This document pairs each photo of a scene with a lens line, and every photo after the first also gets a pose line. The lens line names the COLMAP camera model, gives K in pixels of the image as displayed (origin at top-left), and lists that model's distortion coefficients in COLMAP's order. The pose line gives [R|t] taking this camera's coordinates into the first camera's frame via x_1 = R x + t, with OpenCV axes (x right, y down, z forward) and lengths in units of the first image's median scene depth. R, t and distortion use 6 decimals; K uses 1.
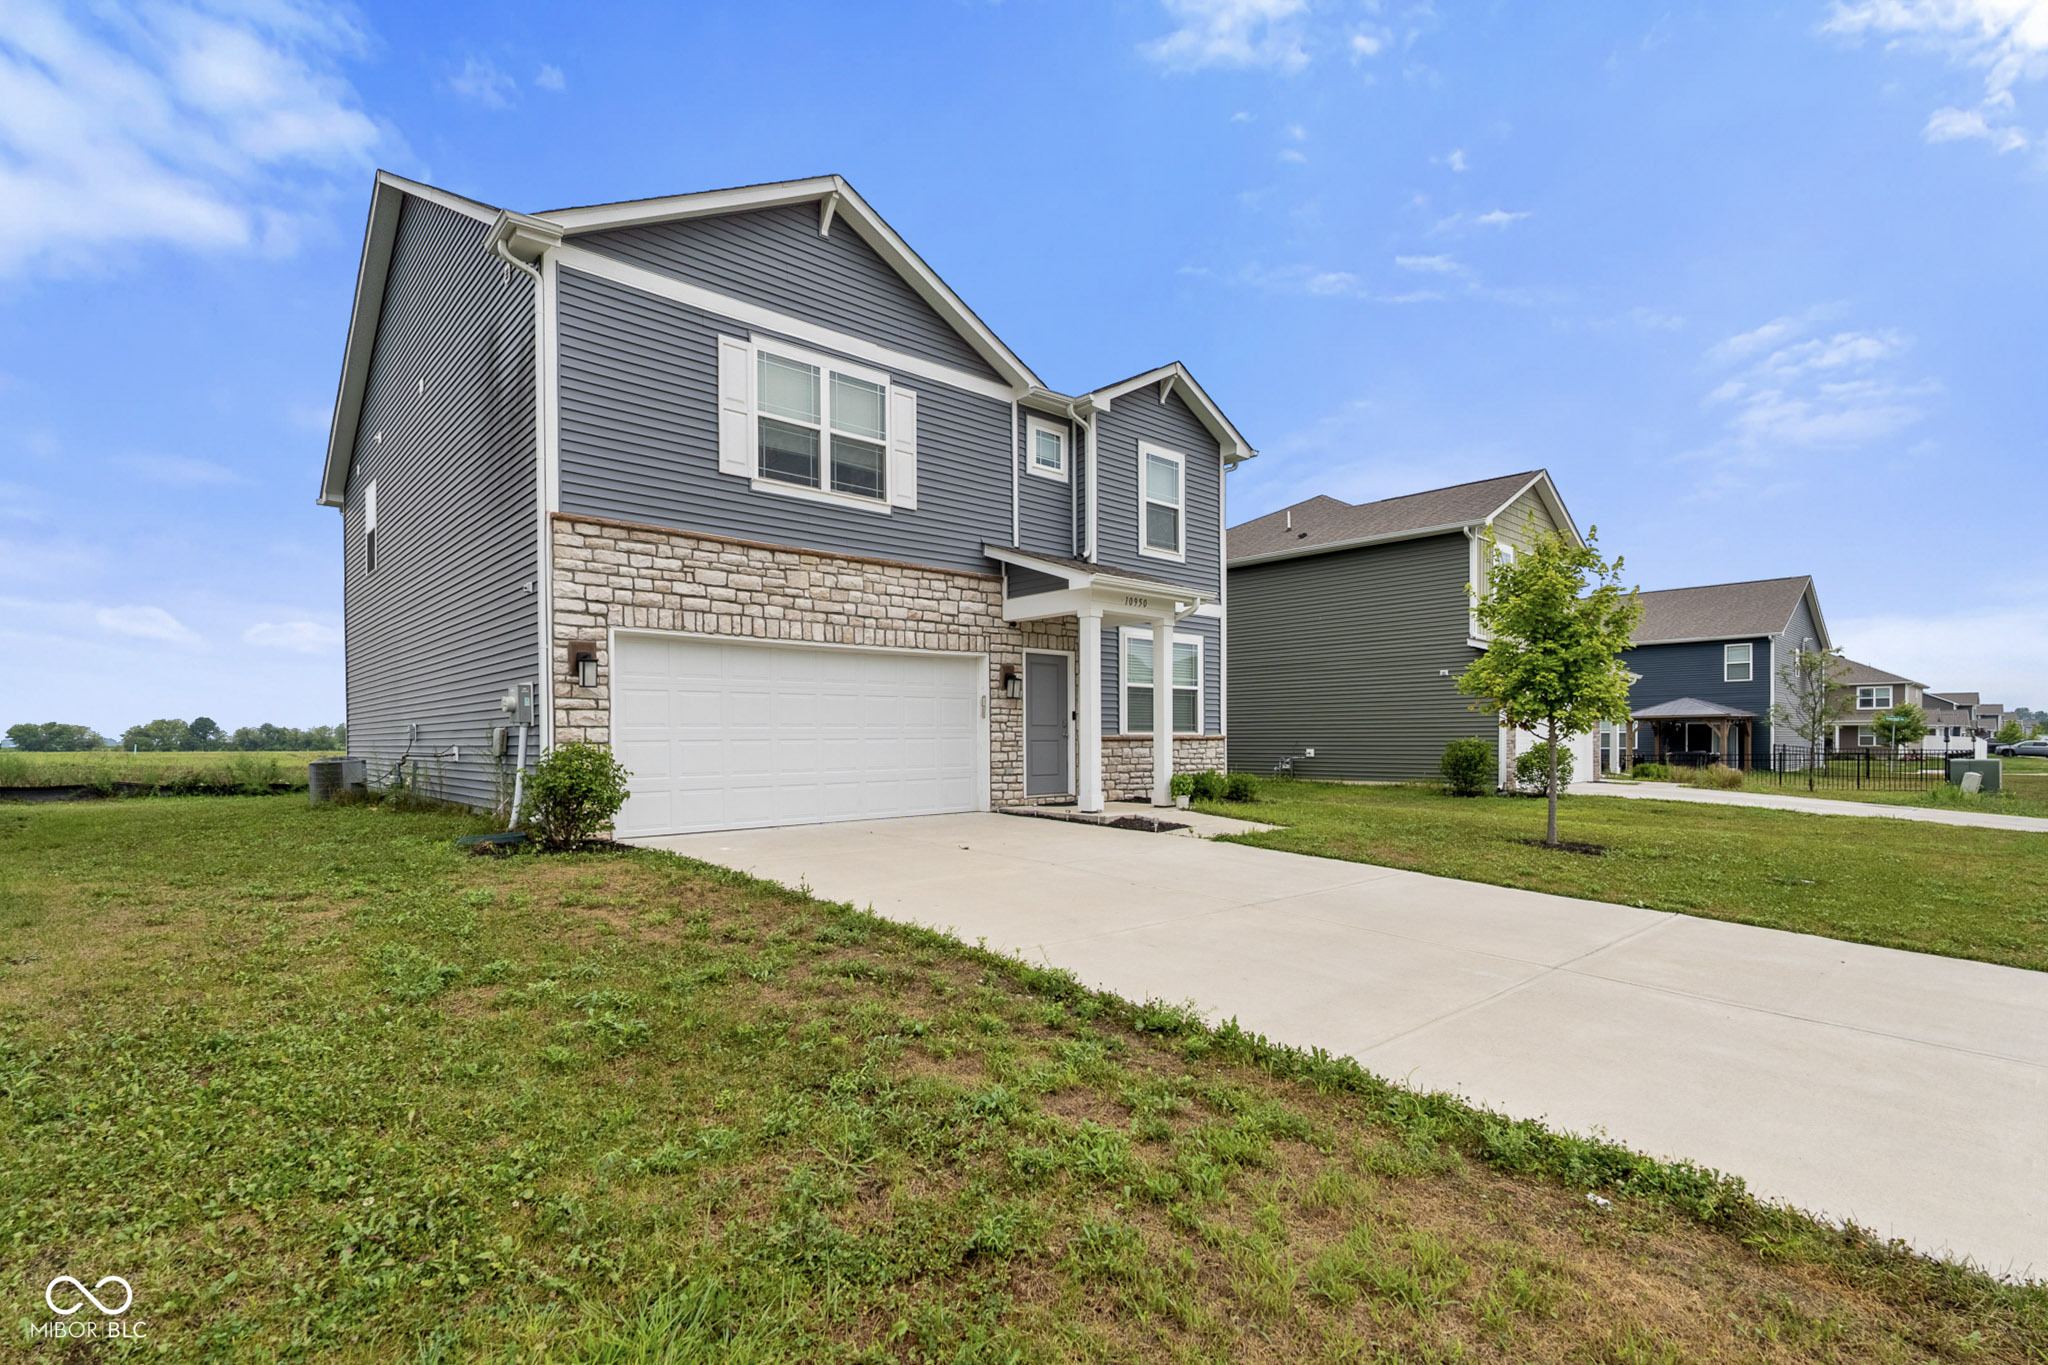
lens RADIAL K [[982.0, 0, 1023.7], [0, 982.0, 745.5], [0, 0, 1]] dist [0.008600, -0.000454]
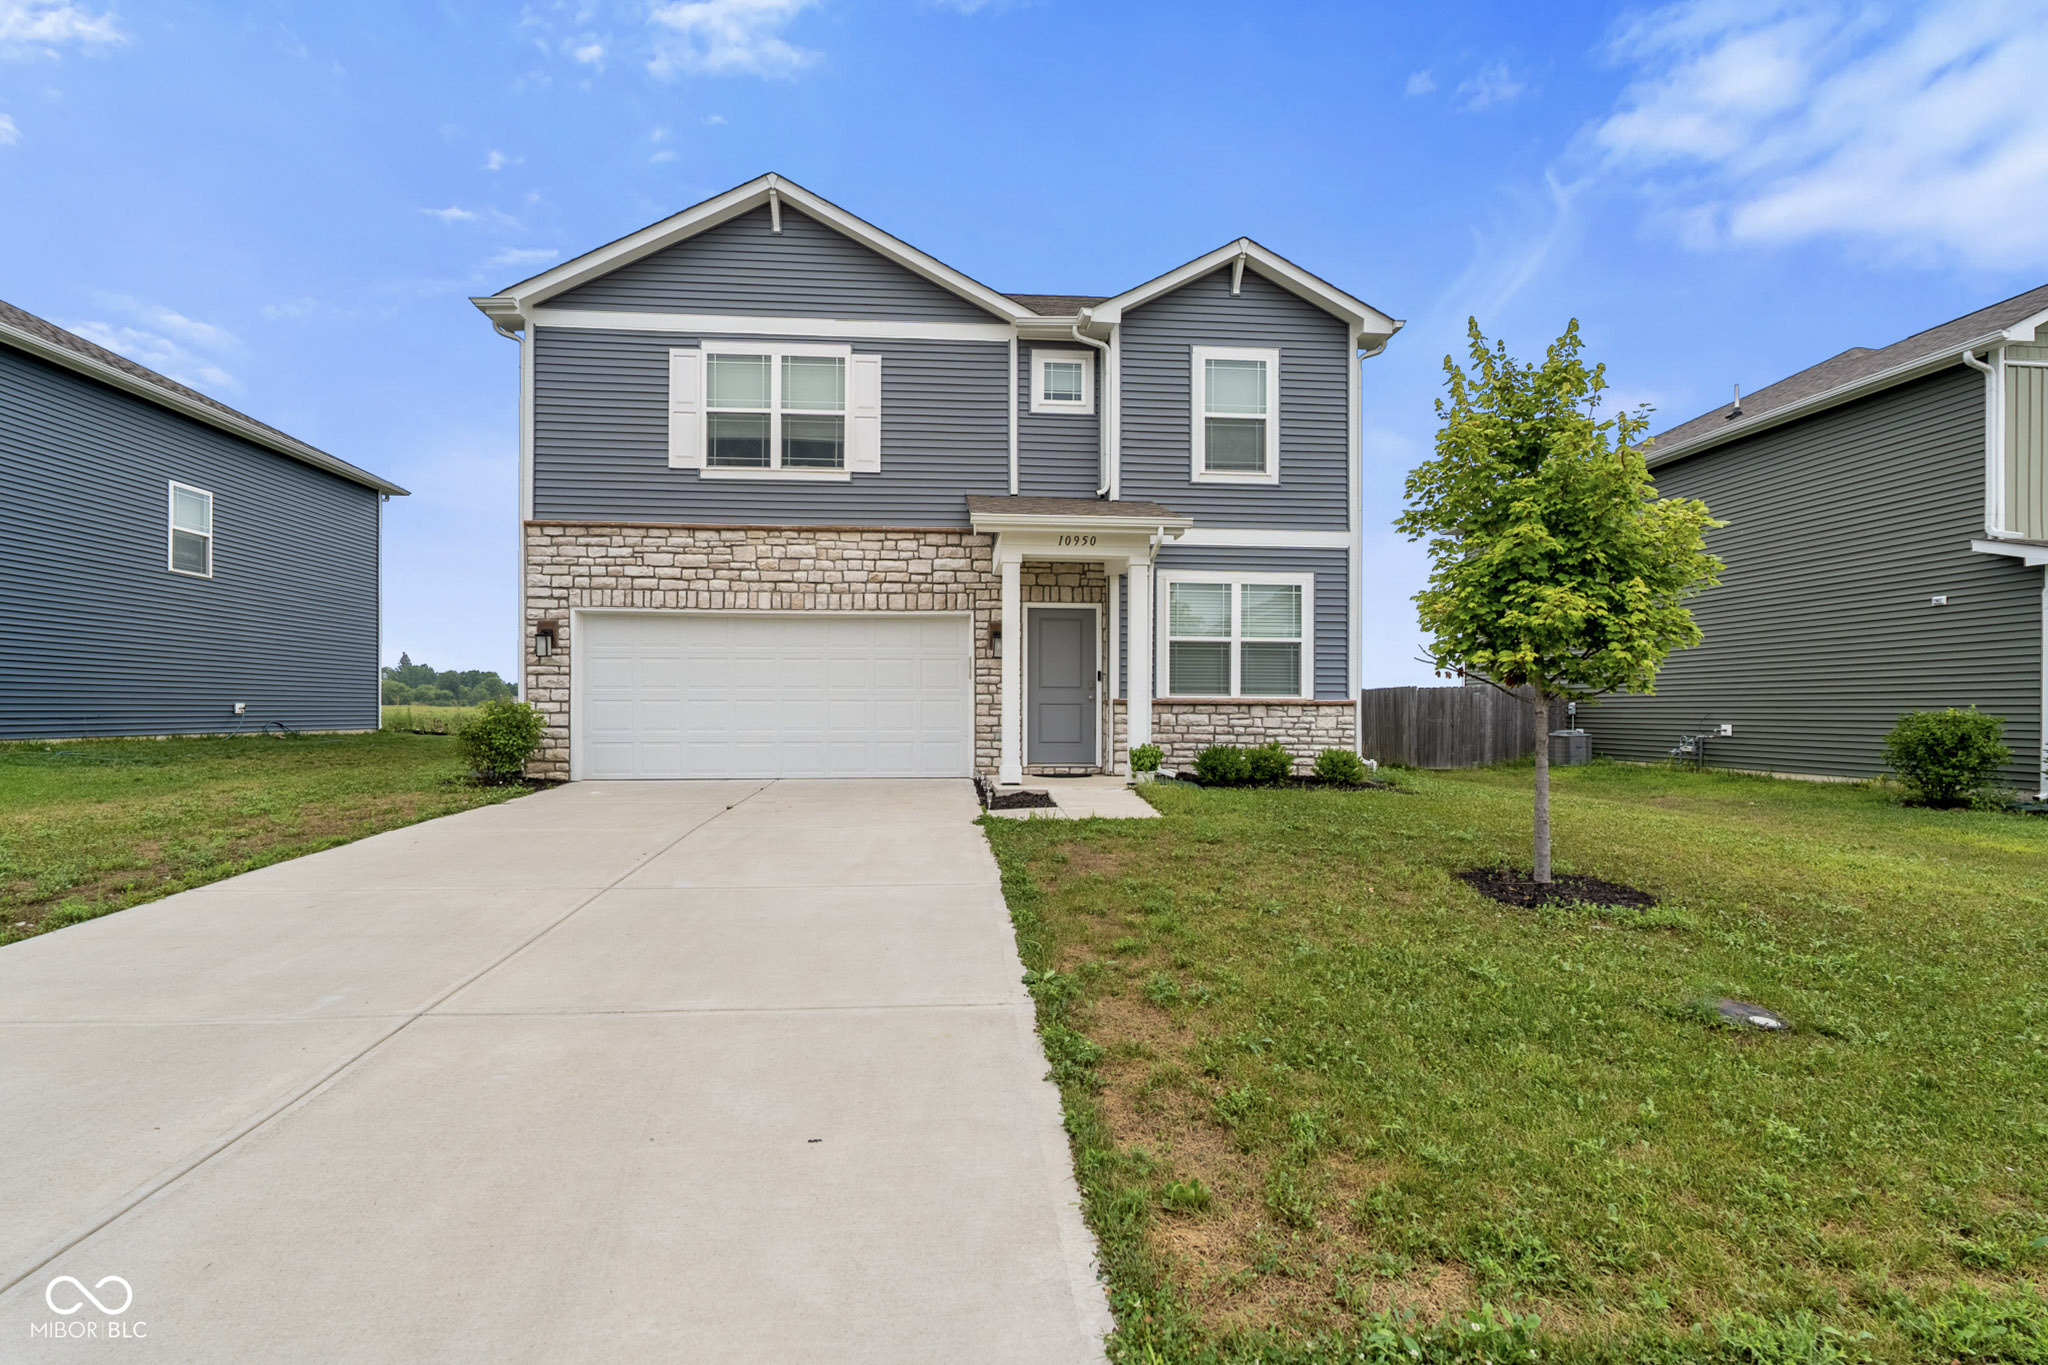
lens RADIAL K [[921.1, 0, 1005.3], [0, 921.1, 712.1], [0, 0, 1]] dist [-0.005267, 0.000956]
pose [[0.780368, 0.006946, -0.625282, 0.603768], [-0.012162, 0.999918, -0.004071, 0.007312], [0.625202, 0.010781, 0.780389, 0.365078]]
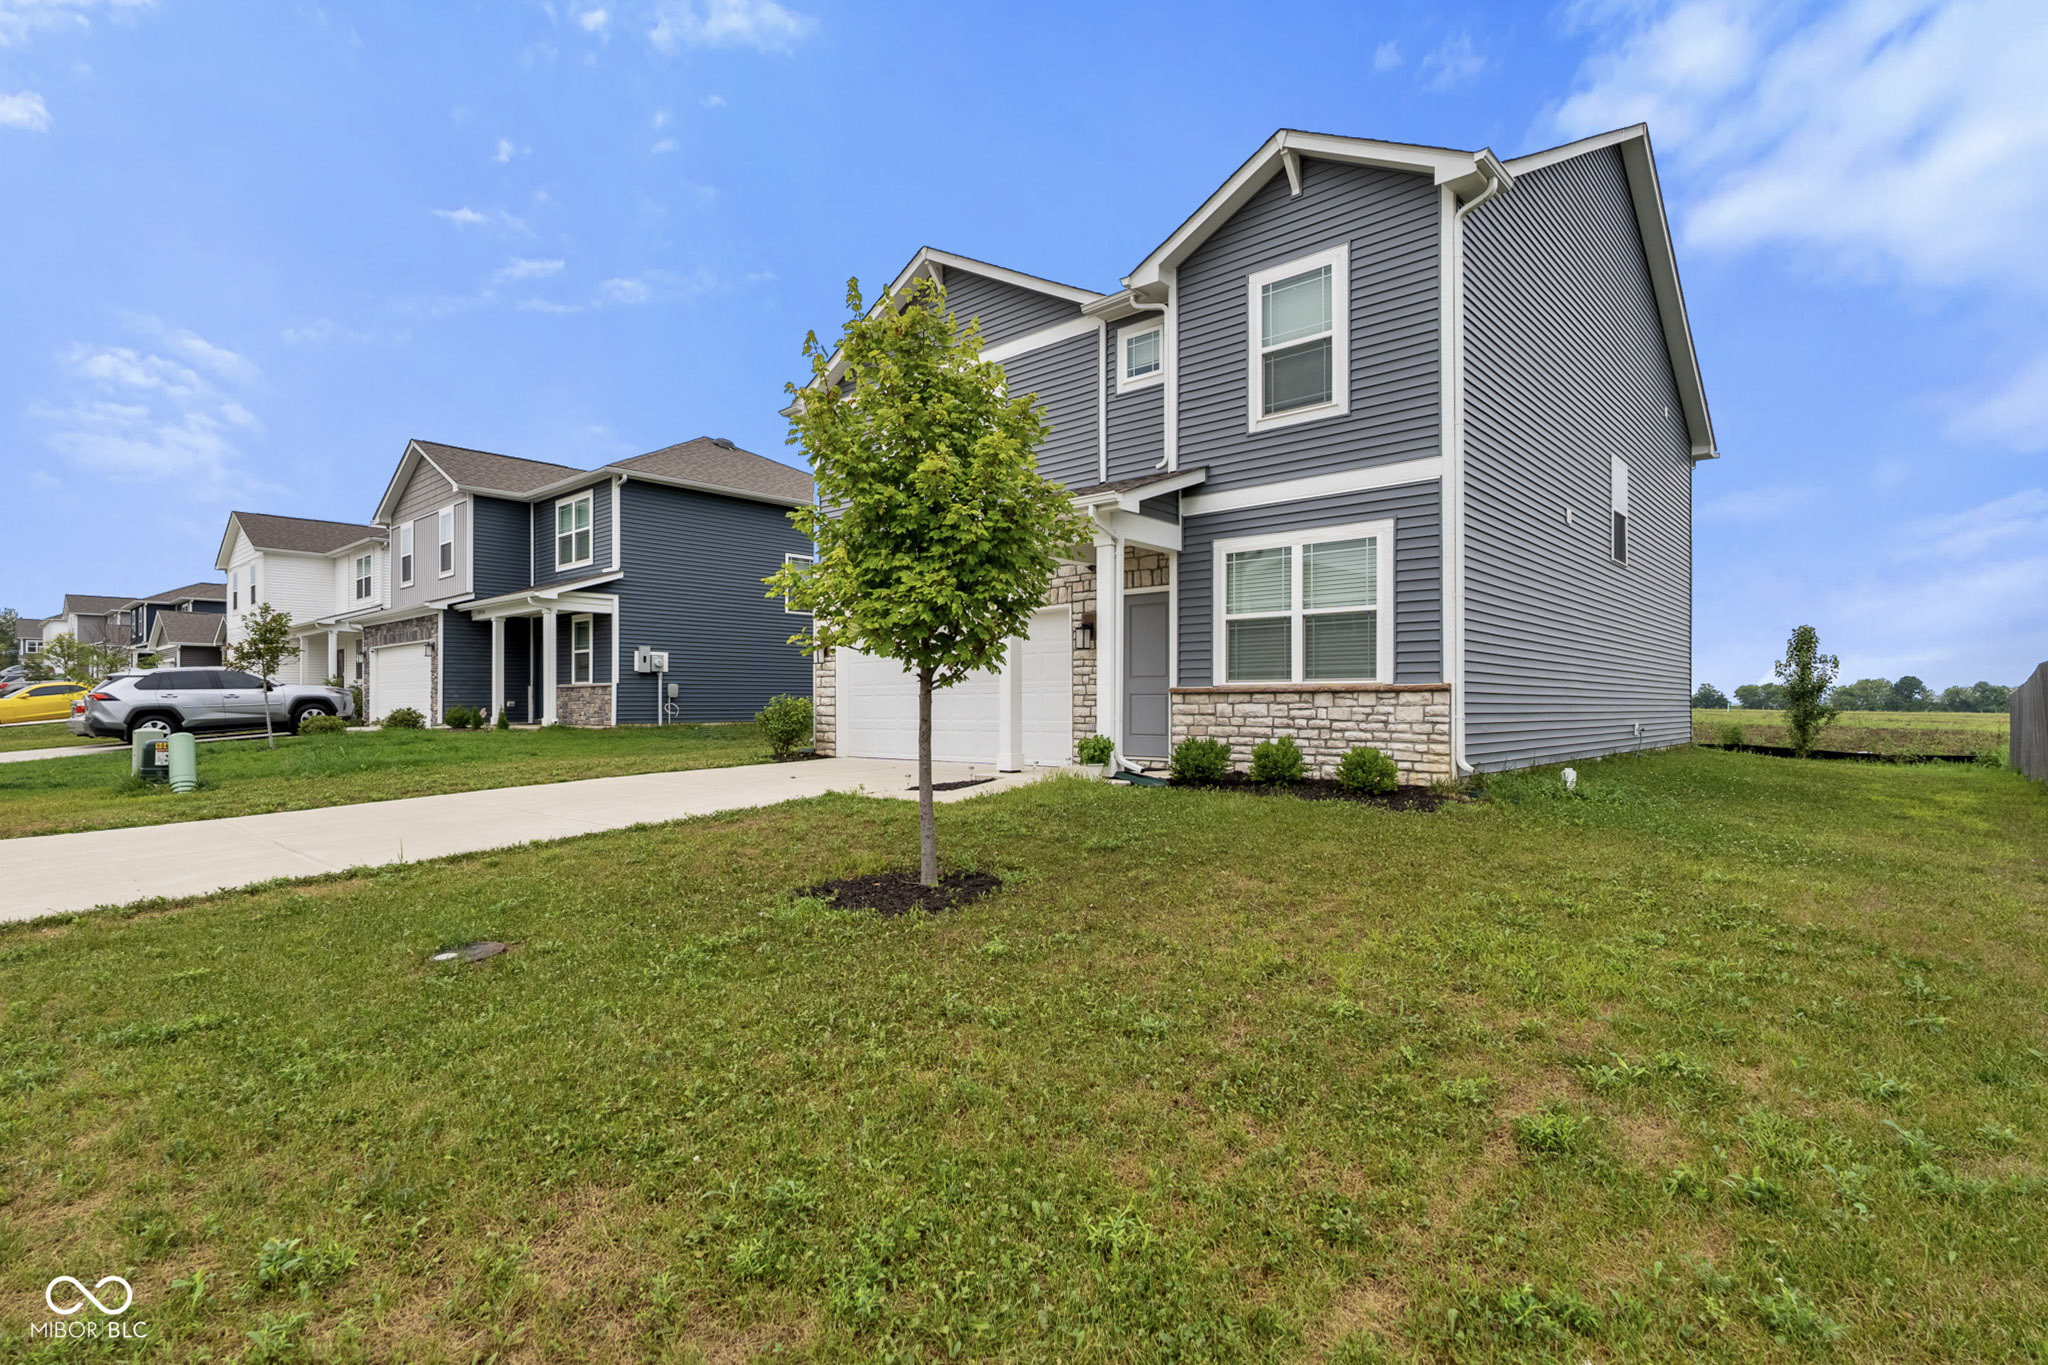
lens RADIAL K [[982.0, 0, 1031.0], [0, 982.0, 696.4], [0, 0, 1]] dist [0.008600, -0.000454]
pose [[0.092732, -0.003116, -0.995686, 1.019675], [-0.006155, 0.999974, -0.003703, 0.000983], [0.995672, 0.006472, 0.092711, 0.968828]]
